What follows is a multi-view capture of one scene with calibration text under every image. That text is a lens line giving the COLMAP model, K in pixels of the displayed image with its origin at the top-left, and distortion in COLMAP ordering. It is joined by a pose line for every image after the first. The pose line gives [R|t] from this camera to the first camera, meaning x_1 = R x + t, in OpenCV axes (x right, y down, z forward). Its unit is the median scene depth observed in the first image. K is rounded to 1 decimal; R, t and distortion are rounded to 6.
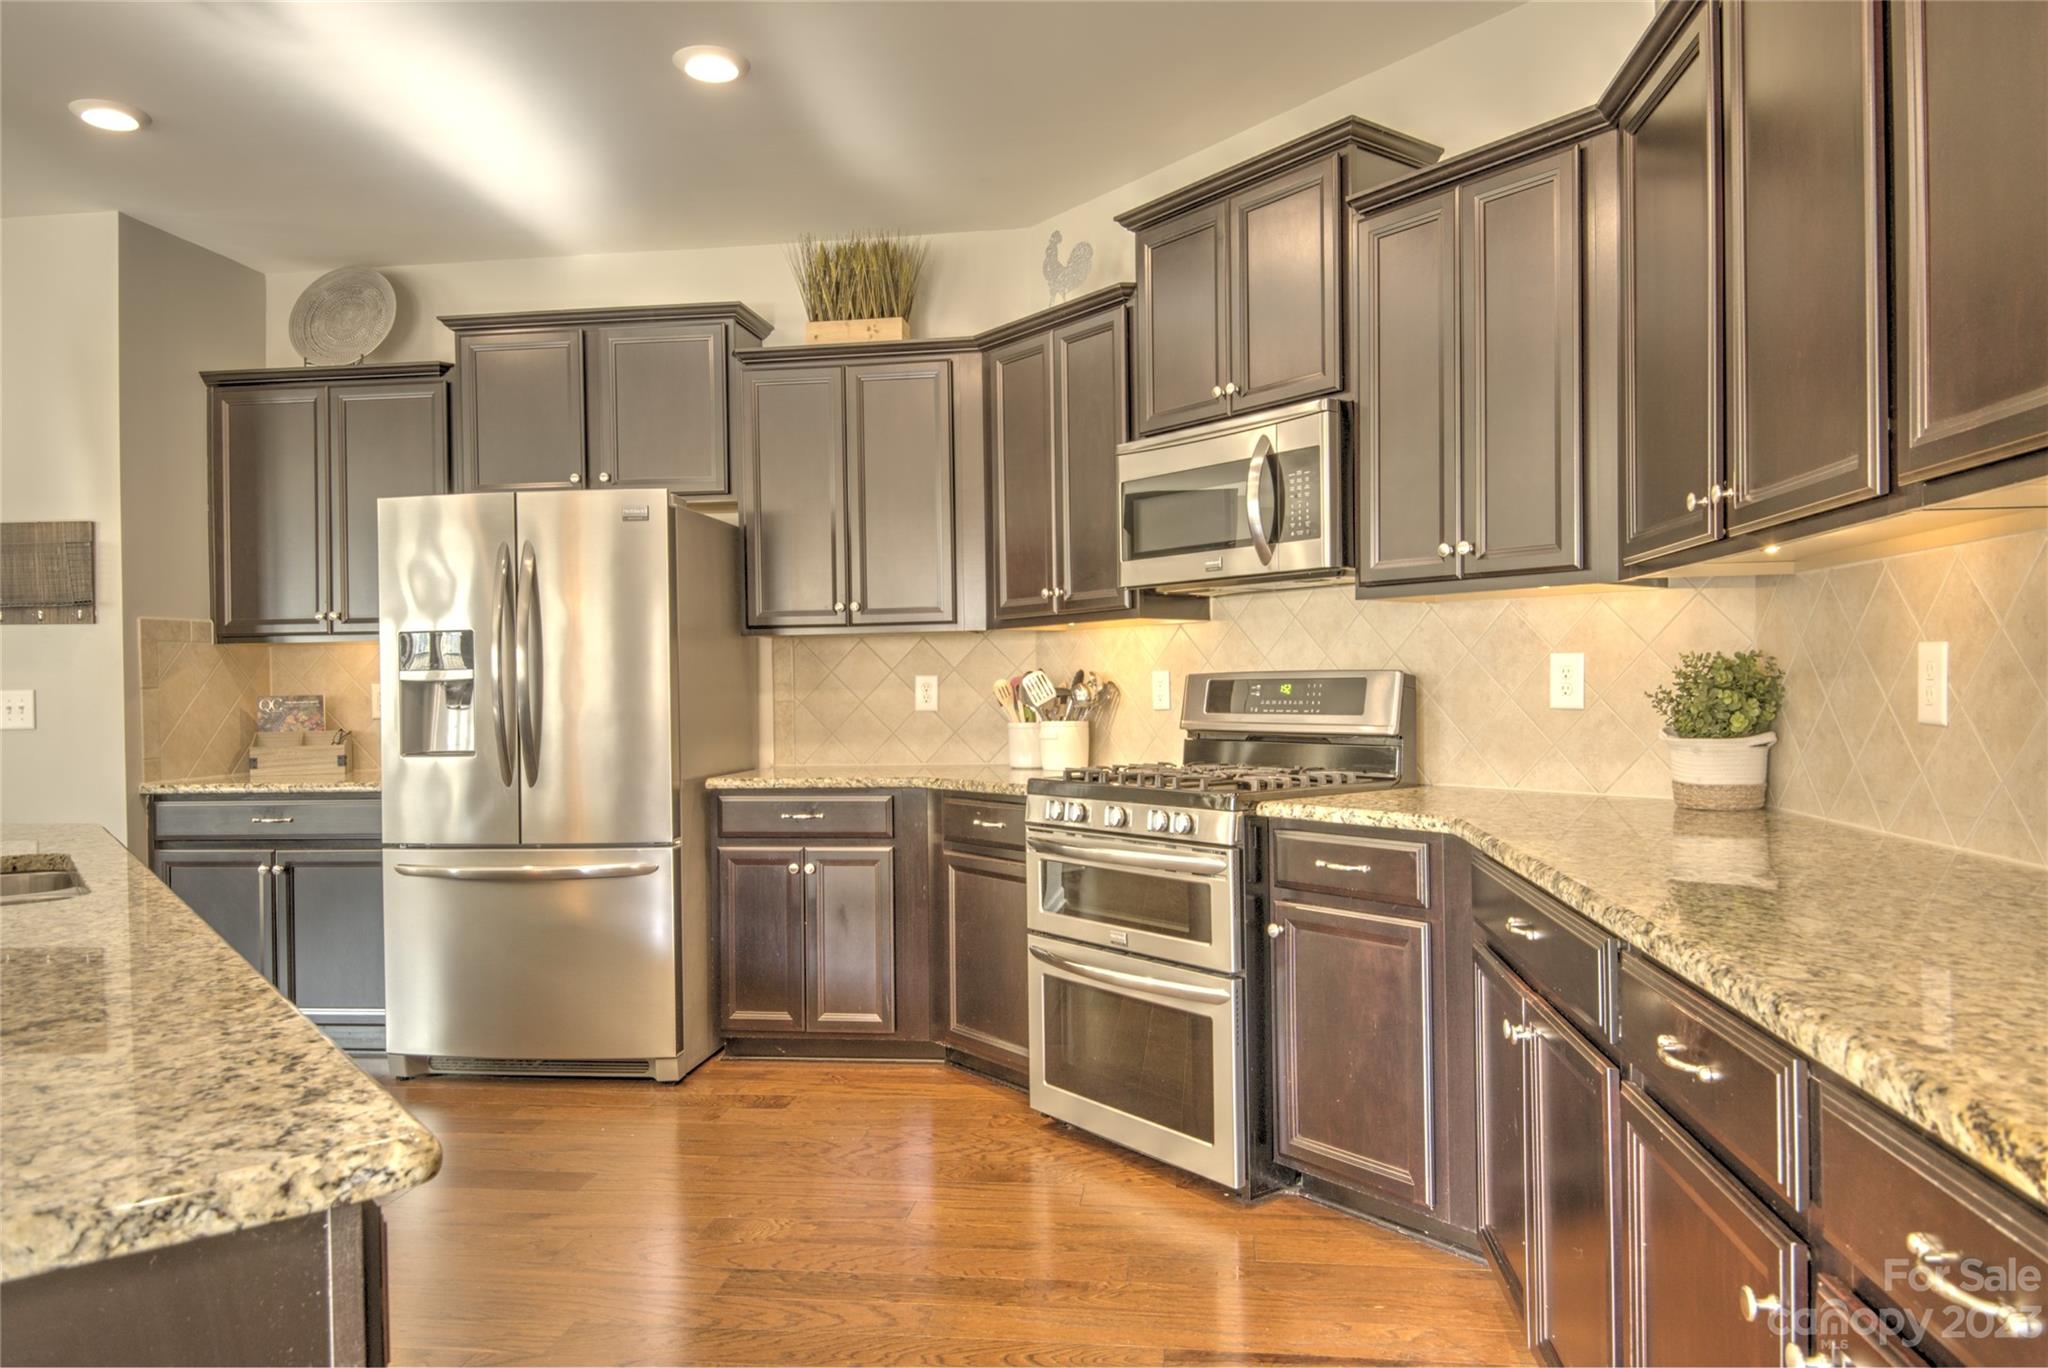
lens RADIAL K [[1363.8, 0, 1020.8], [0, 1363.8, 689.1], [0, 0, 1]] dist [0.063071, -0.078048]
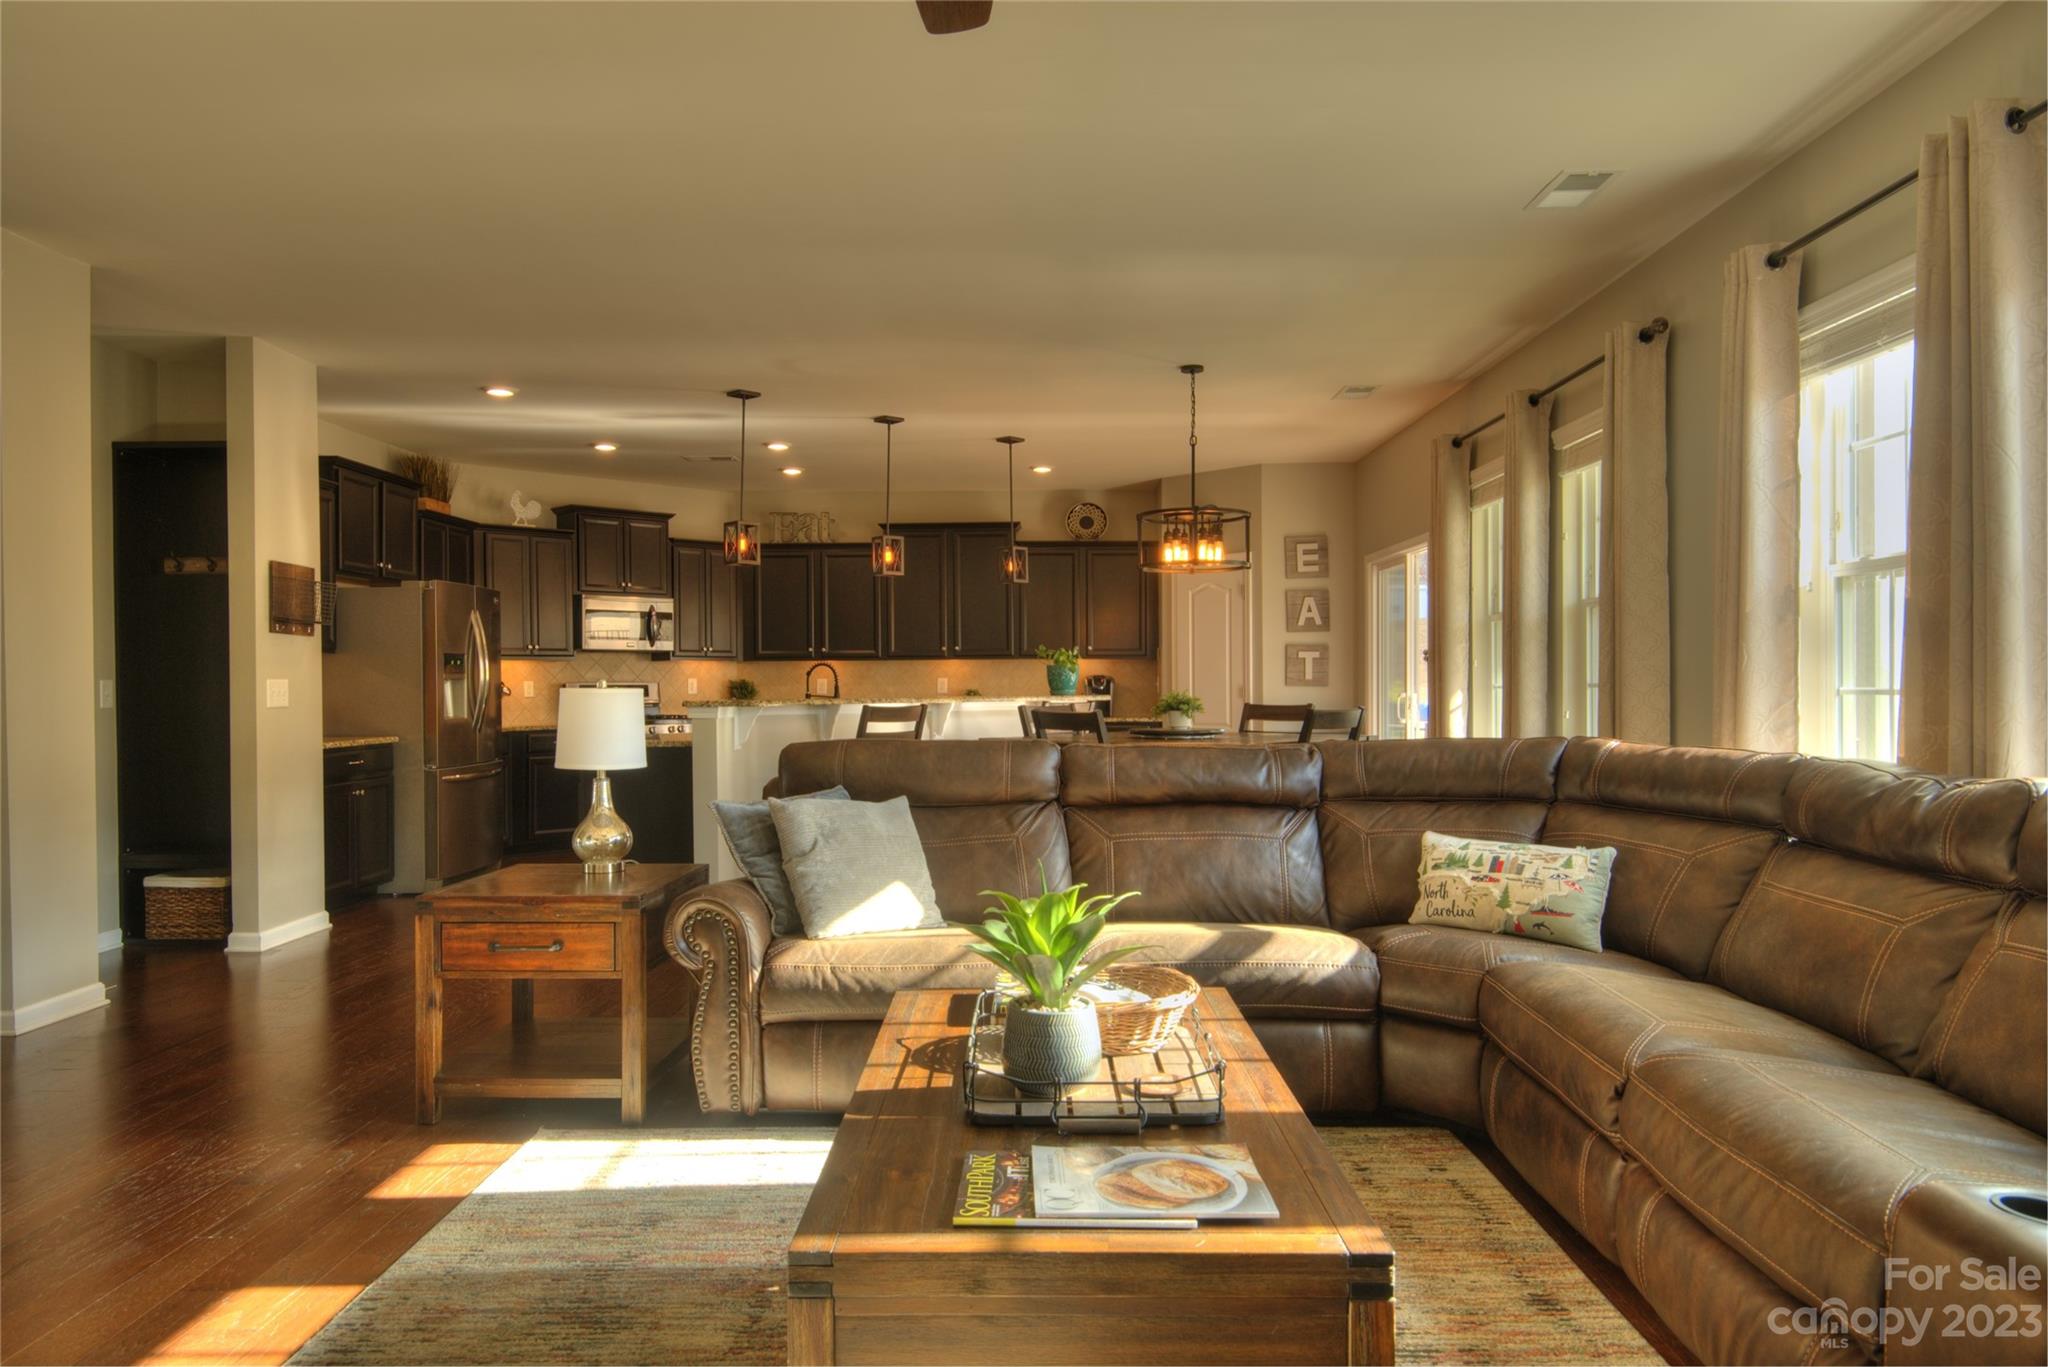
lens RADIAL K [[1363.8, 0, 1020.8], [0, 1363.8, 688.6], [0, 0, 1]] dist [0.063071, -0.078048]
pose [[-0.110515, 0.012599, 0.993795, -2.998860], [0.010574, 0.999878, -0.011500, 0.046505], [-0.993818, 0.009237, -0.110635, 0.528552]]
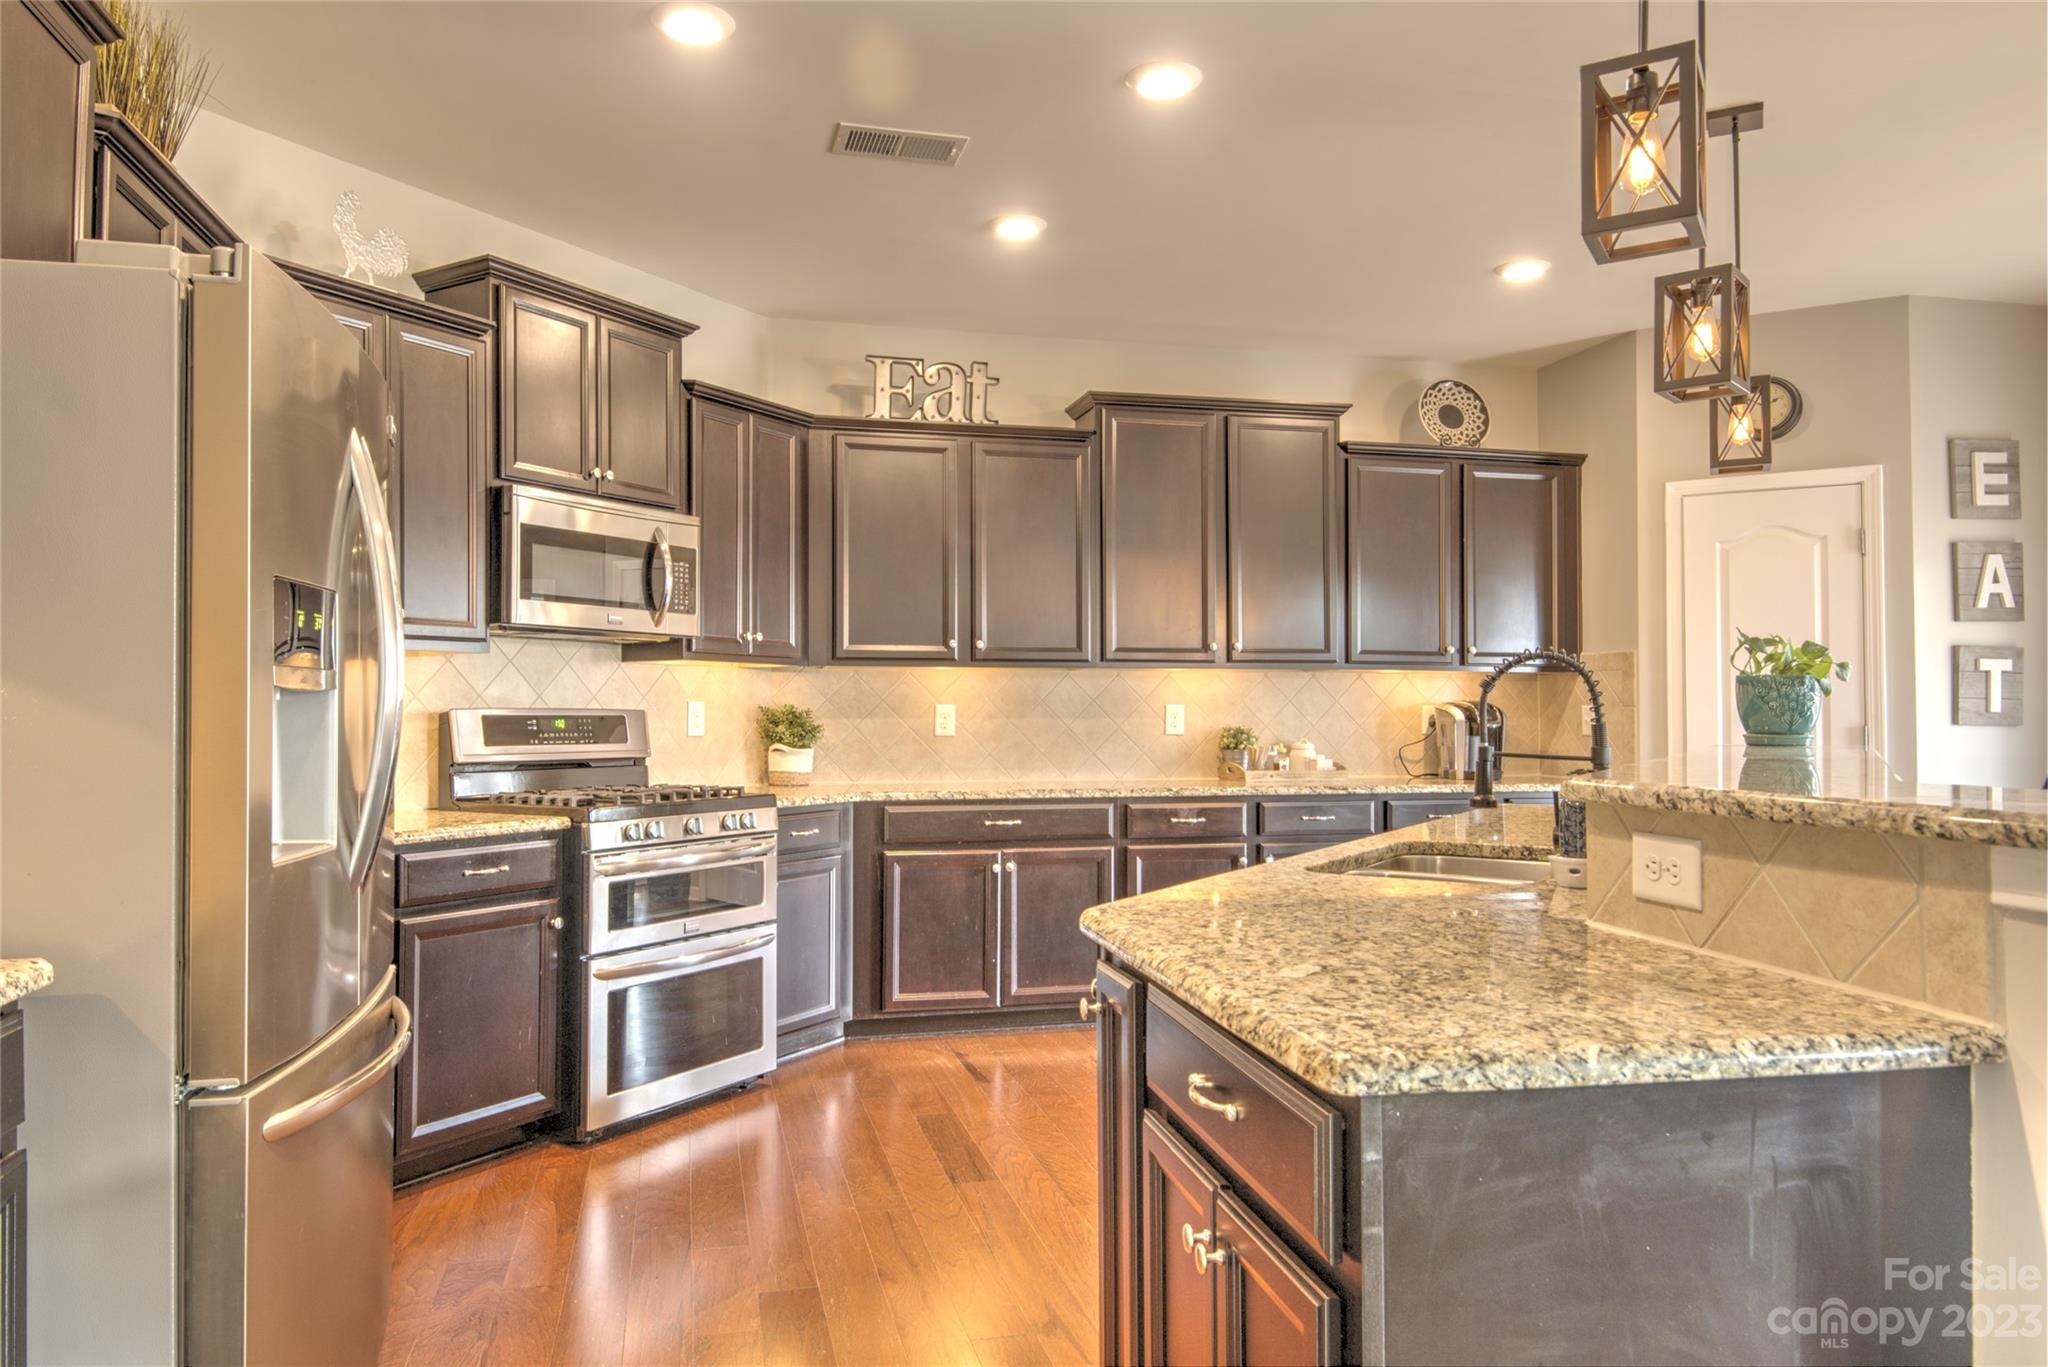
lens RADIAL K [[1363.8, 0, 1020.8], [0, 1363.8, 688.6], [0, 0, 1]] dist [0.063071, -0.078048]
pose [[-0.363671, 0.031649, 0.930990, -1.170246], [0.008553, 0.999494, -0.030637, 0.010389], [-0.931488, -0.003179, -0.363757, 1.168151]]
